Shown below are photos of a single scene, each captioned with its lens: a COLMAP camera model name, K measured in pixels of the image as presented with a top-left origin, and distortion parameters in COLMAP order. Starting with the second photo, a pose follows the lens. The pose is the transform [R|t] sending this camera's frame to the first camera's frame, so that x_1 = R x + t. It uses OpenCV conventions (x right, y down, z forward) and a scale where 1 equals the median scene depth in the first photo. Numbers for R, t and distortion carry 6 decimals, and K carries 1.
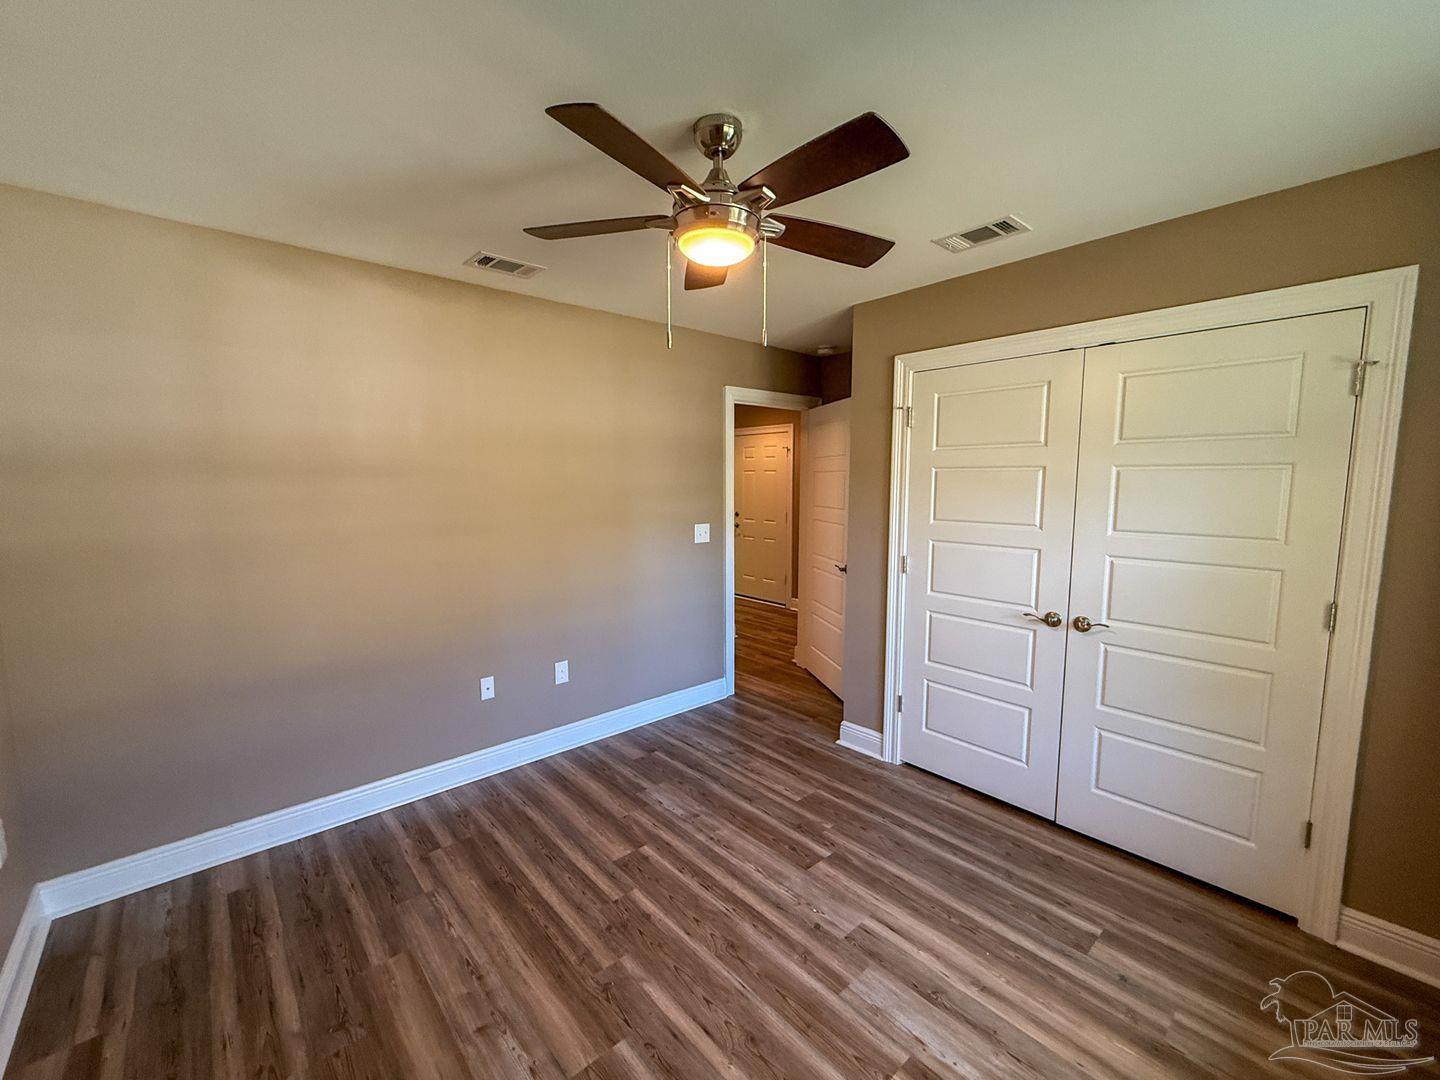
lens RADIAL K [[577.8, 0, 714.8], [0, 577.8, 543.1], [0, 0, 1]] dist [0.002744, -0.000297]
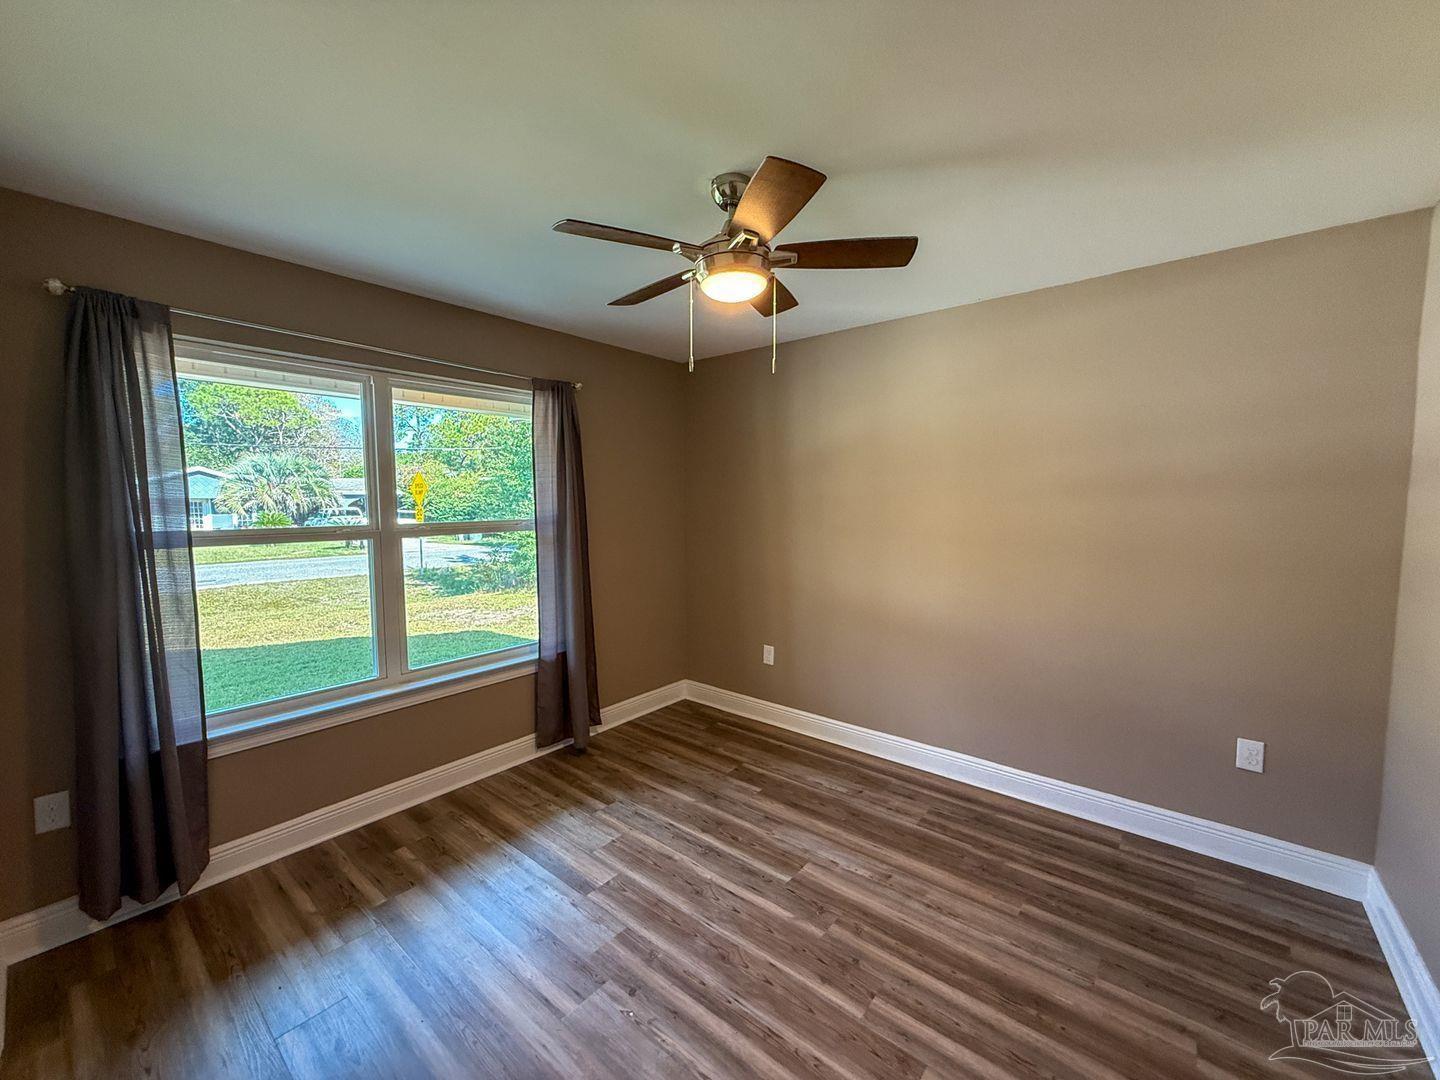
lens RADIAL K [[577.8, 0, 719.3], [0, 577.8, 544.8], [0, 0, 1]] dist [0.002744, -0.000297]
pose [[-0.986706, 0.016520, -0.161677, 0.186141], [-0.015054, 0.981253, 0.192137, -0.186289], [0.161820, 0.192016, -0.967959, 1.820074]]
